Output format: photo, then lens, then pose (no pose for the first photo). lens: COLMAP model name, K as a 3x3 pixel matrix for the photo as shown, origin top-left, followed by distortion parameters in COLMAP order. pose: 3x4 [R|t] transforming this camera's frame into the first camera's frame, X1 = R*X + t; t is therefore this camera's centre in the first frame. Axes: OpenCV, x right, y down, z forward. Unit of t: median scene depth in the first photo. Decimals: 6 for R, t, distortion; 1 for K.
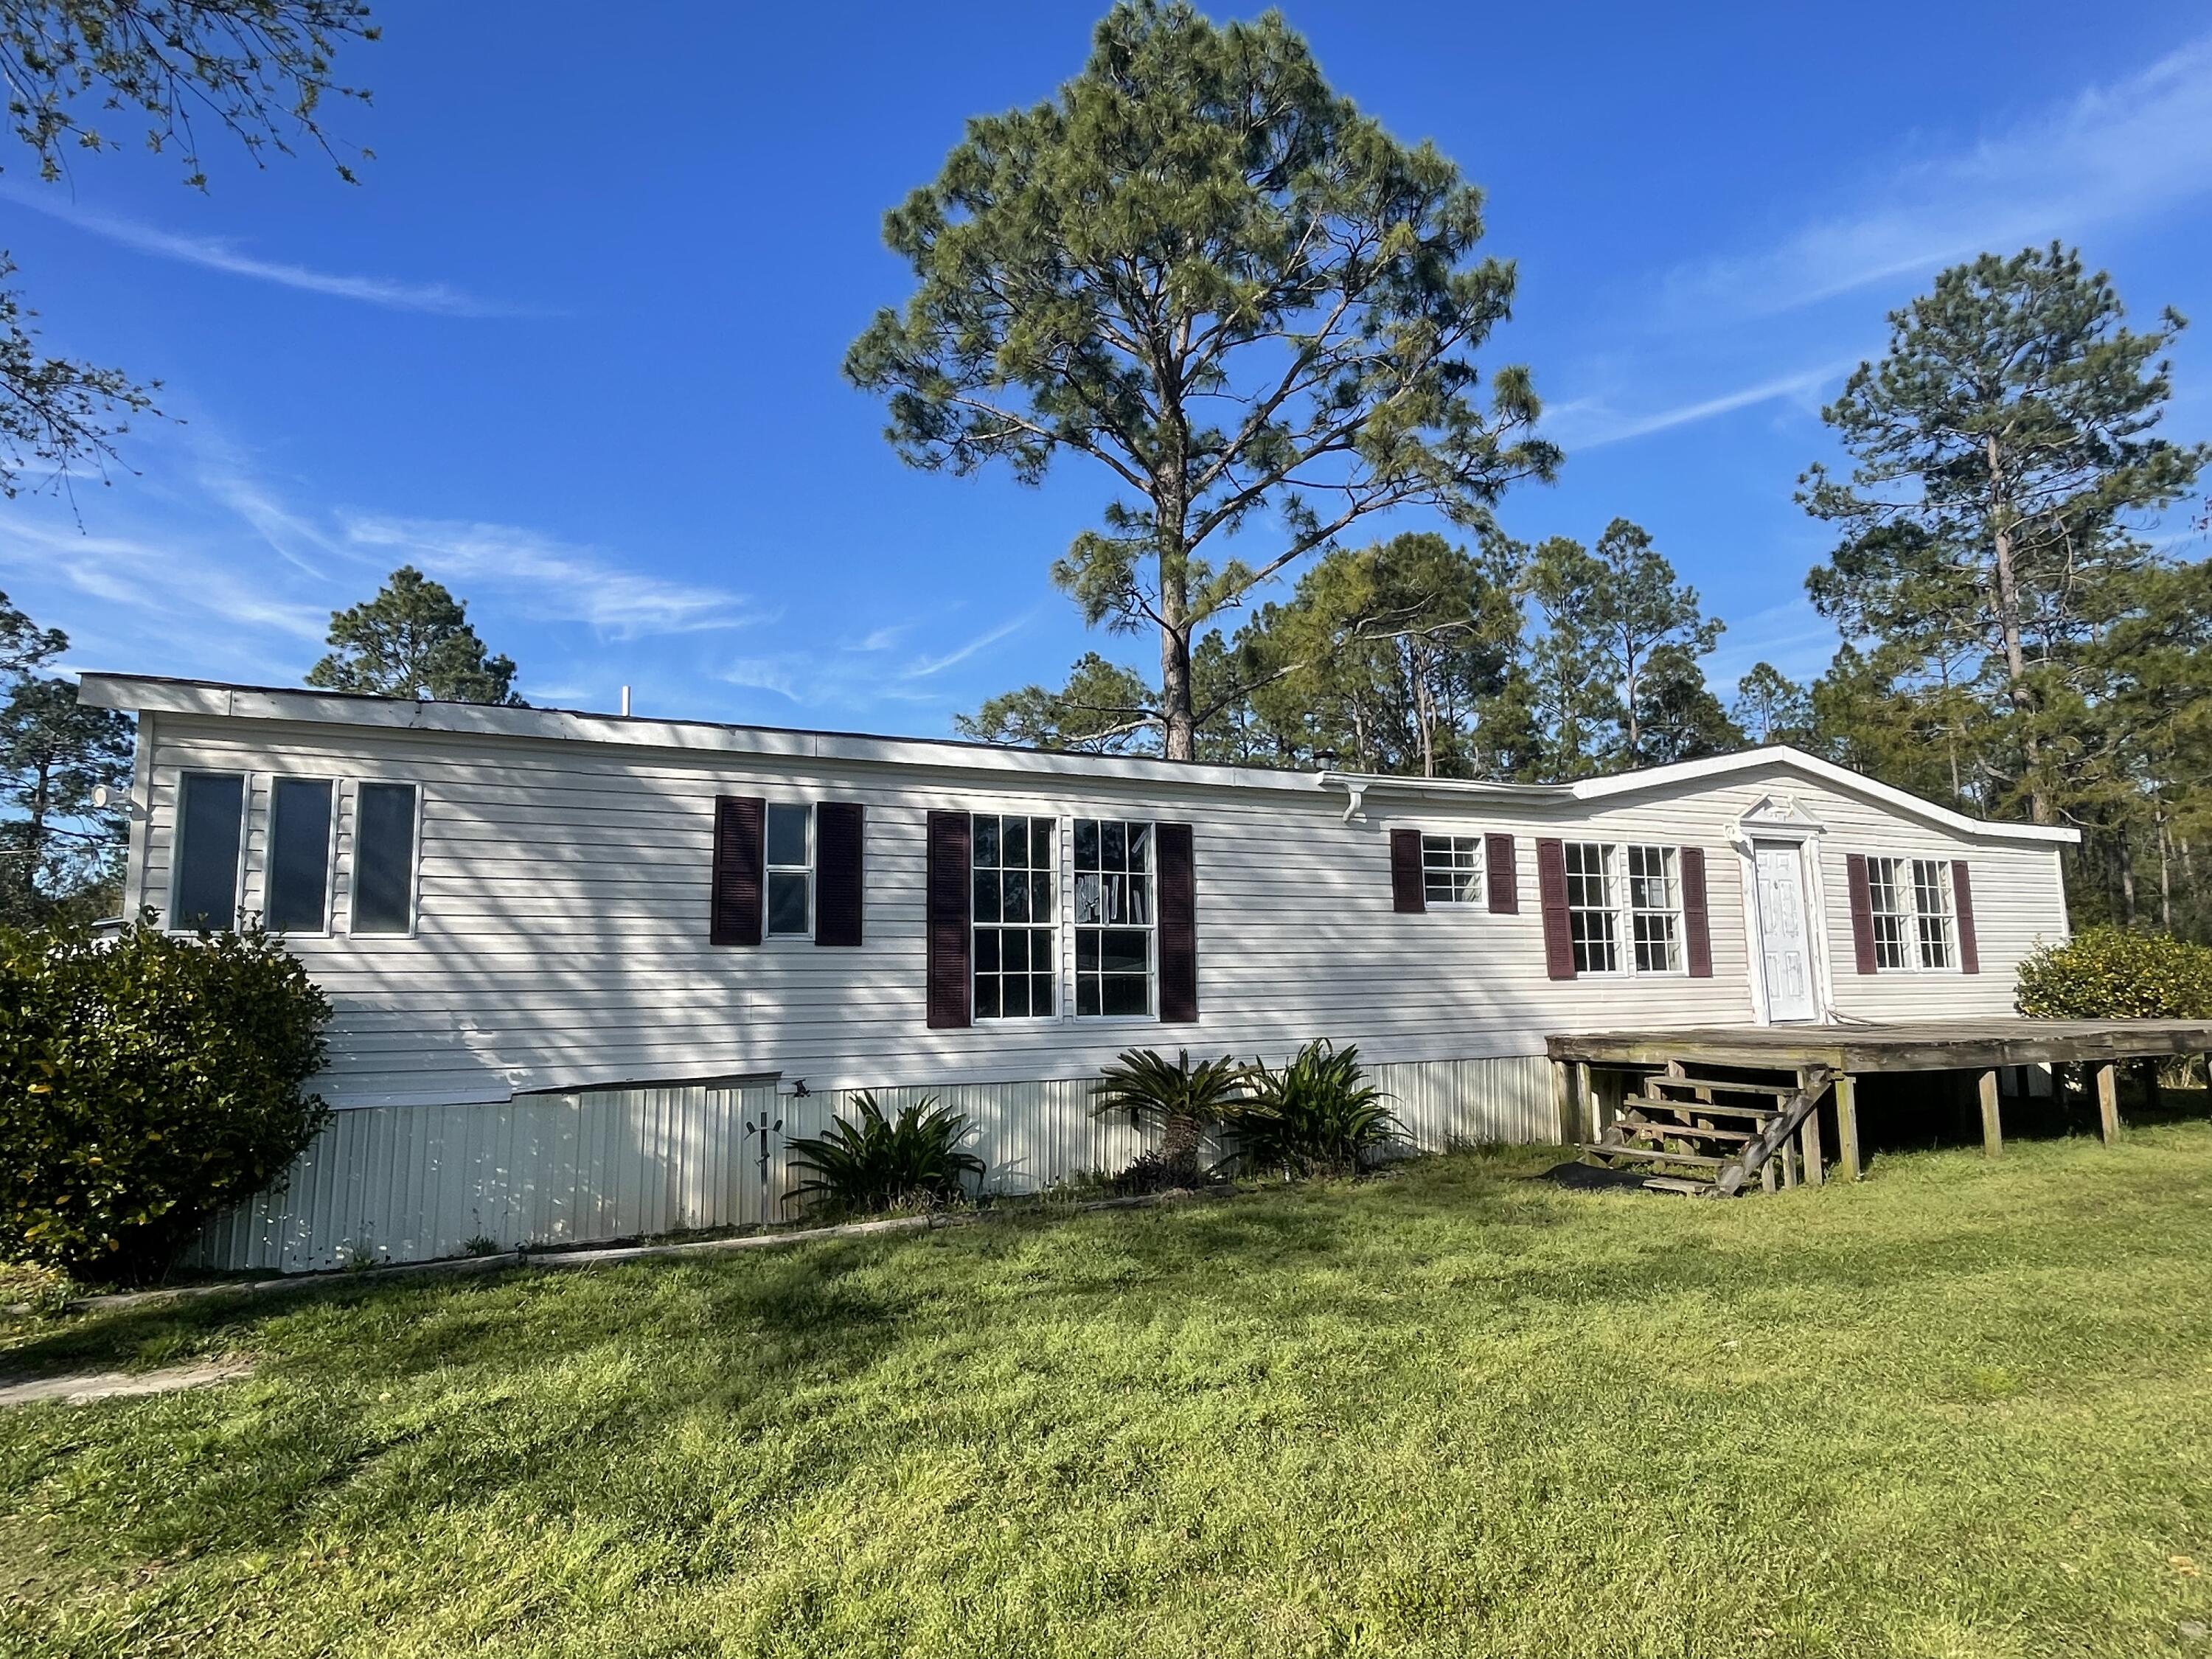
lens RADIAL K [[1244.1, 0, 1122.9], [0, 1244.1, 834.5], [0, 0, 1]] dist [-0.014866, 0.004232]
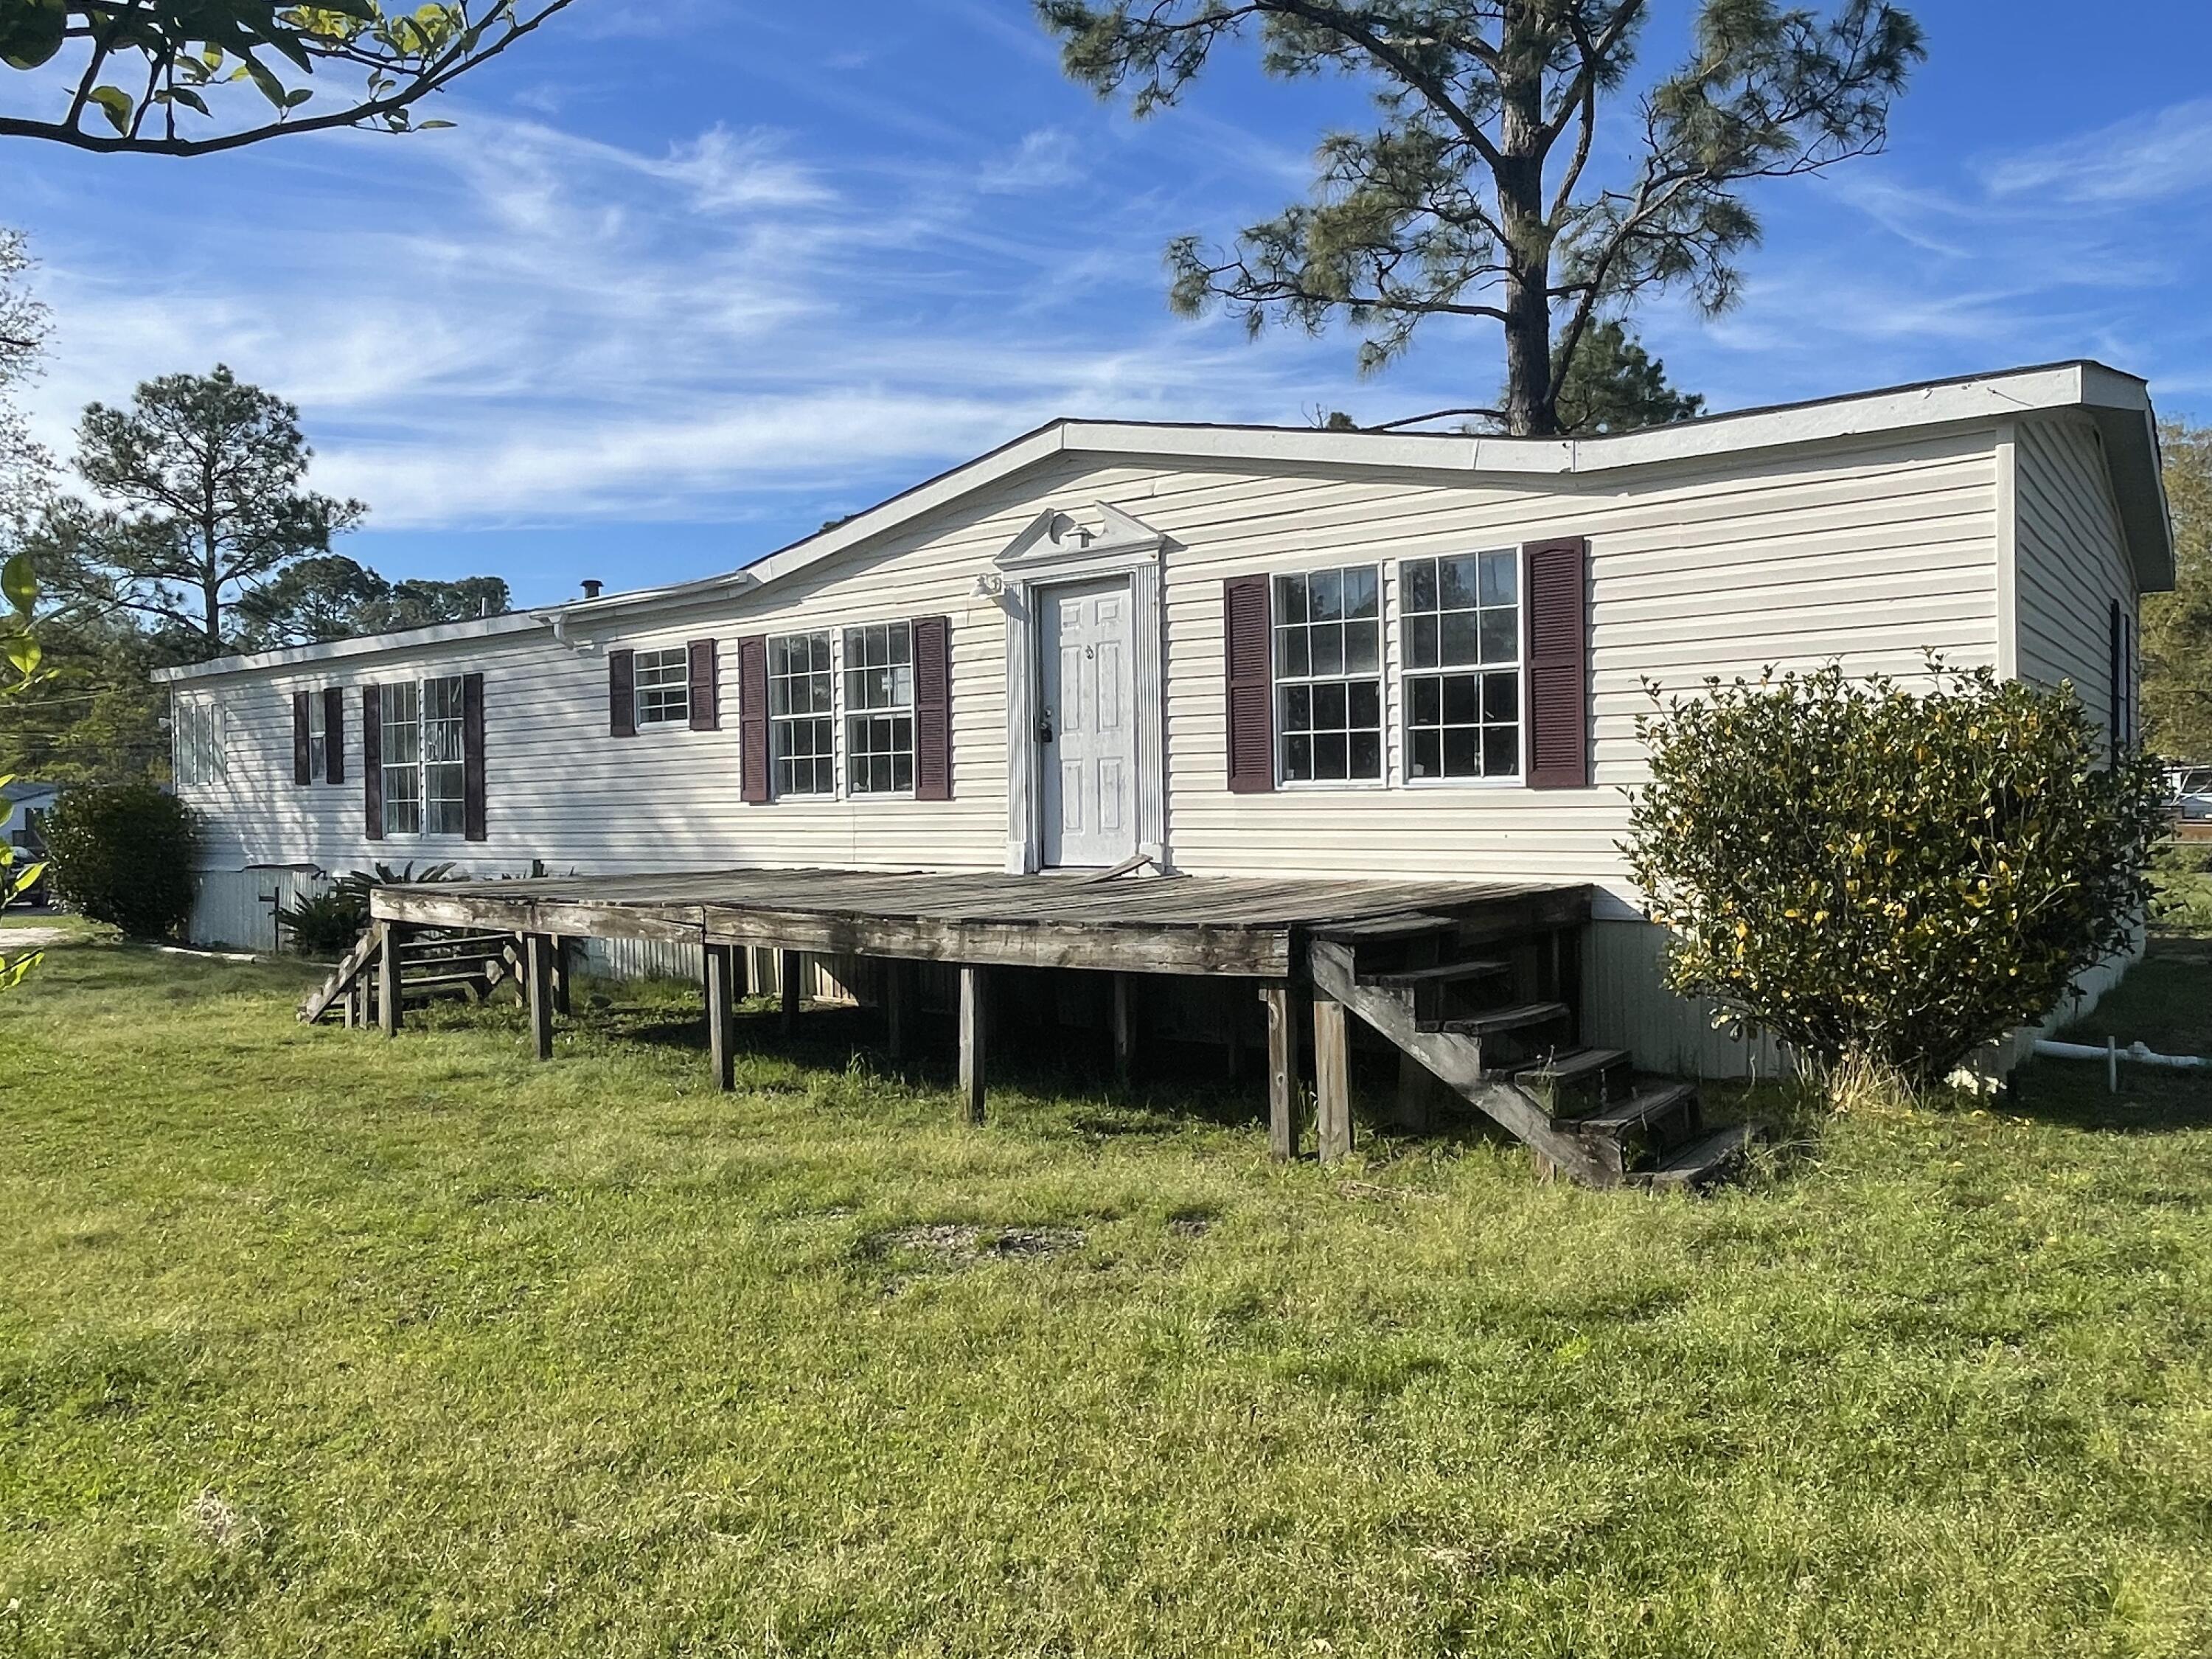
lens RADIAL K [[1548.8, 0, 1109.3], [0, 1548.8, 824.4], [0, 0, 1]] dist [0.007651, -0.004336]
pose [[0.453232, 0.021587, -0.891131, 3.608599], [0.125598, 0.988187, 0.087817, 0.174340], [0.882500, -0.151726, 0.445166, 1.910002]]
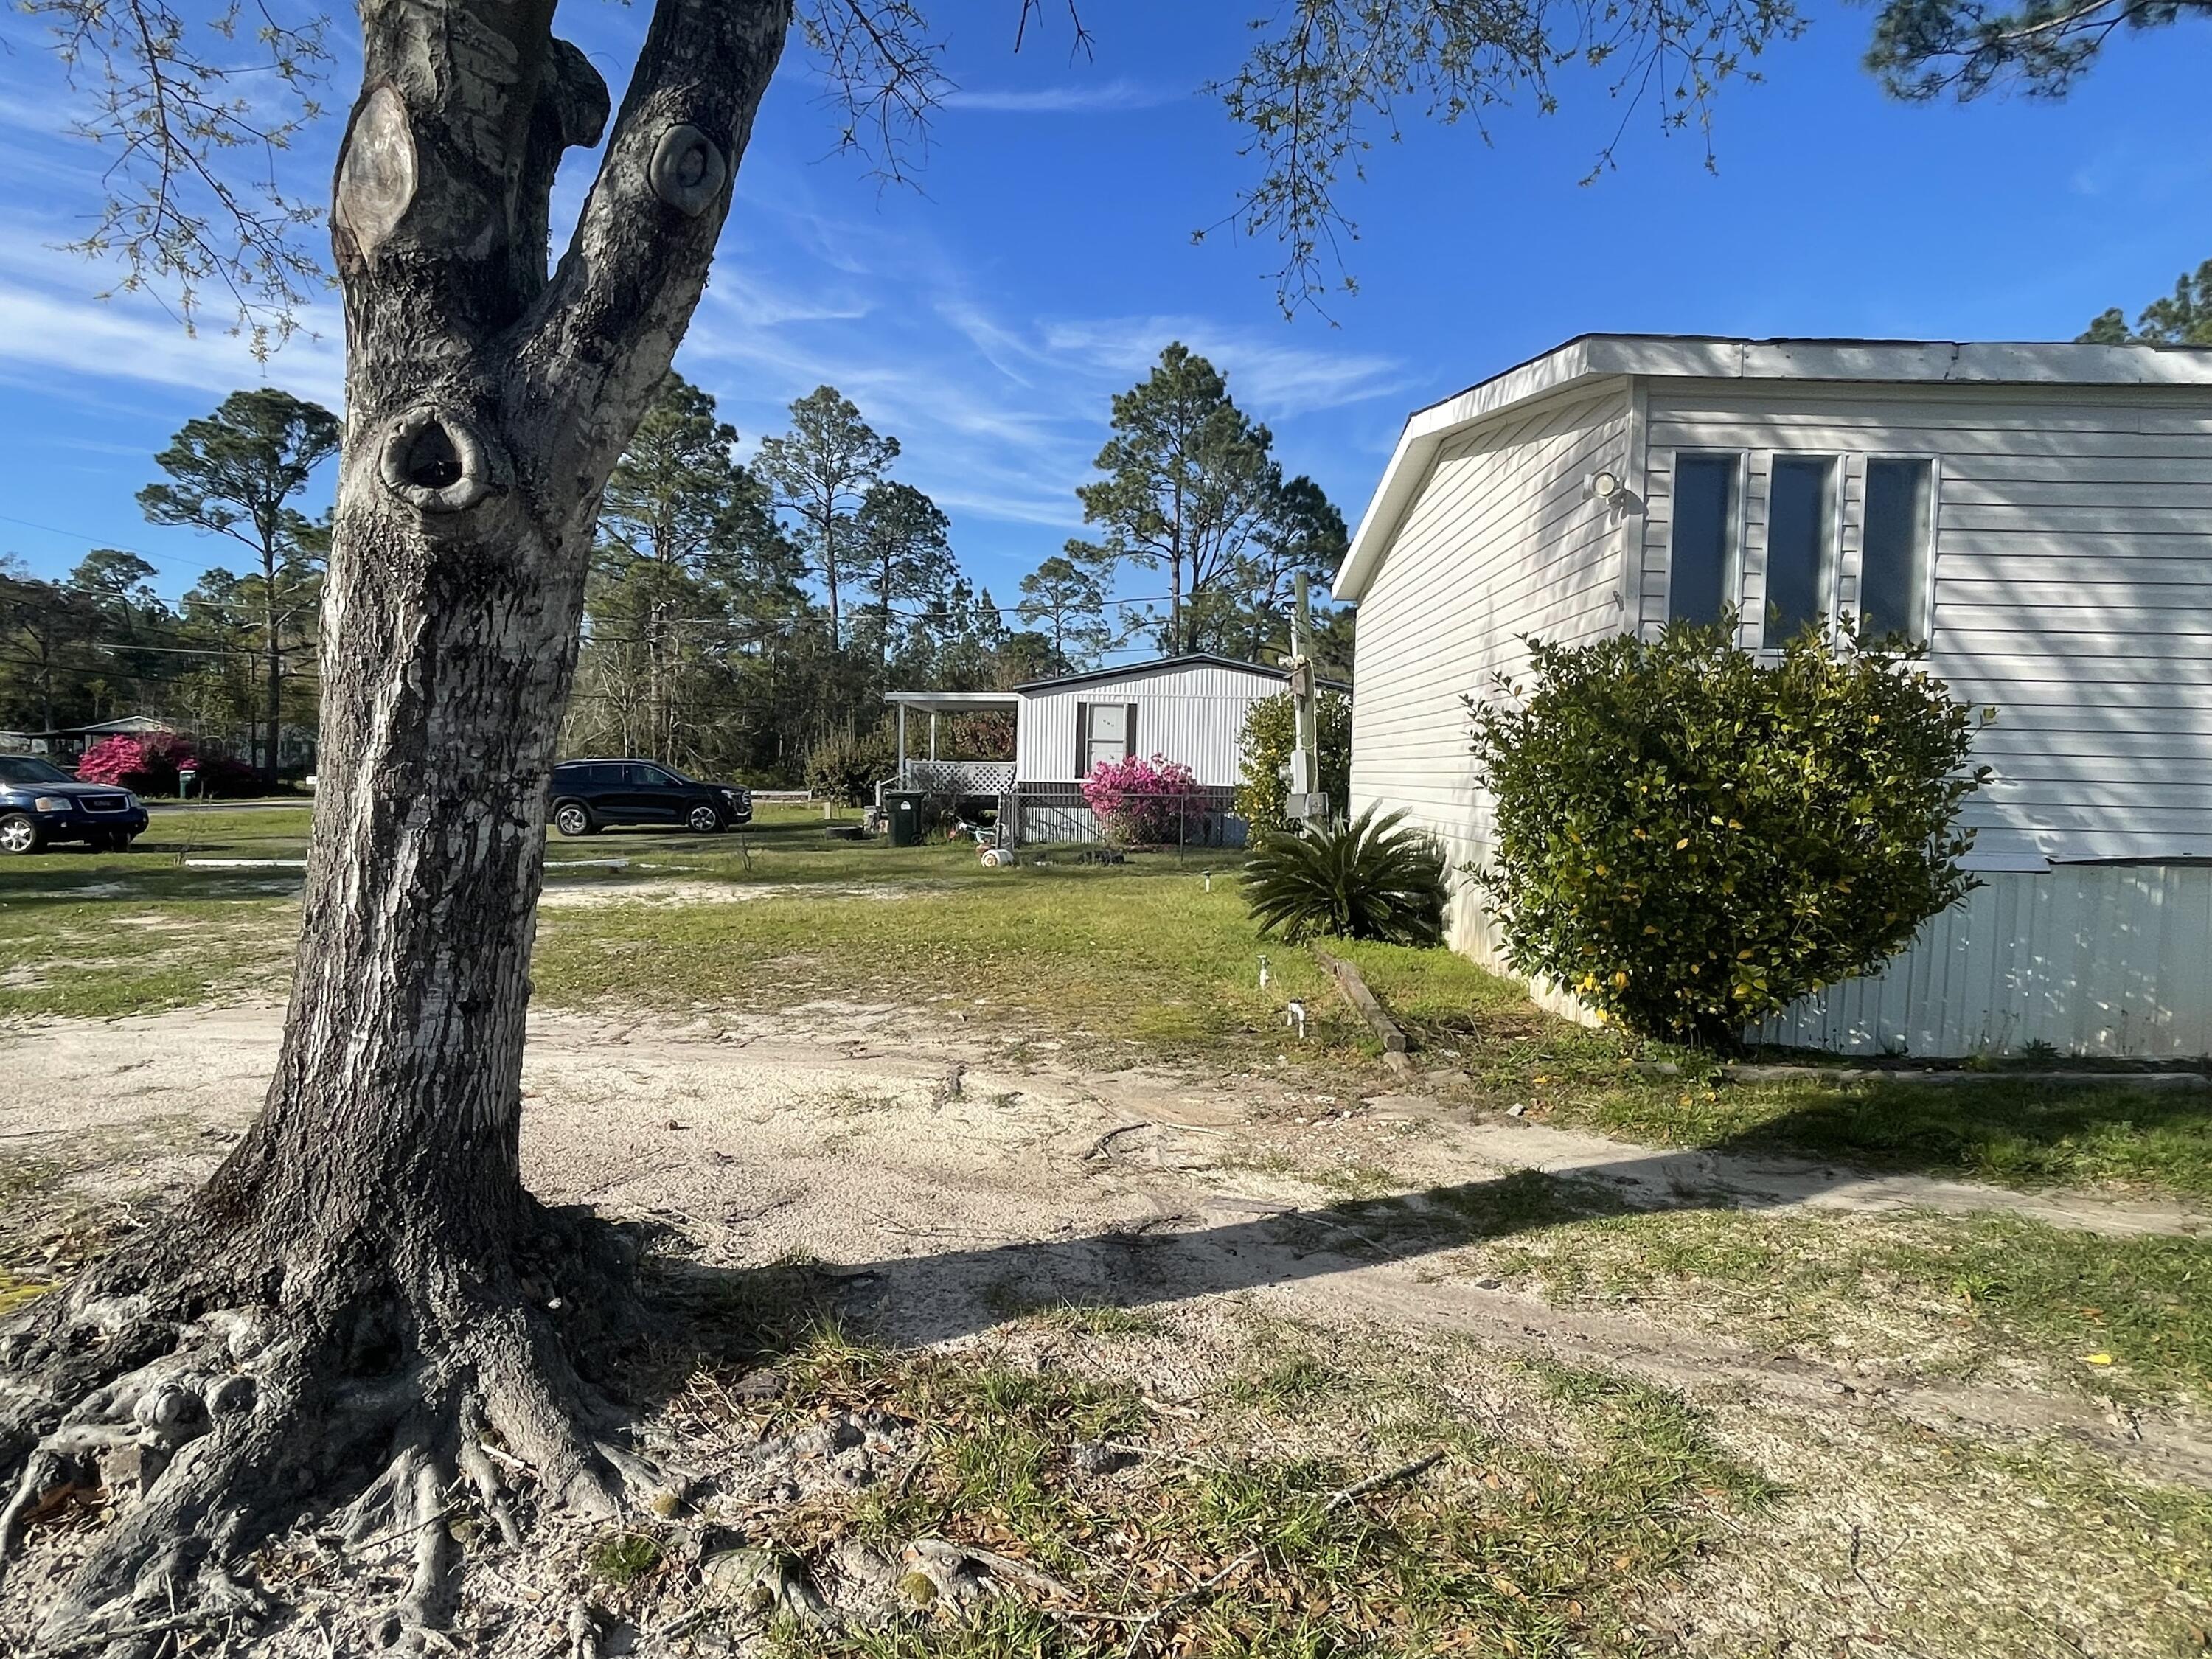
lens RADIAL K [[1244.1, 0, 1151.3], [0, 1244.1, 822.8], [0, 0, 1]] dist [-0.014866, 0.004232]
pose [[0.884864, 0.056668, -0.462390, -0.082929], [0.024632, 0.985494, 0.167916, 0.005476], [0.465198, -0.159972, 0.870632, 0.009763]]
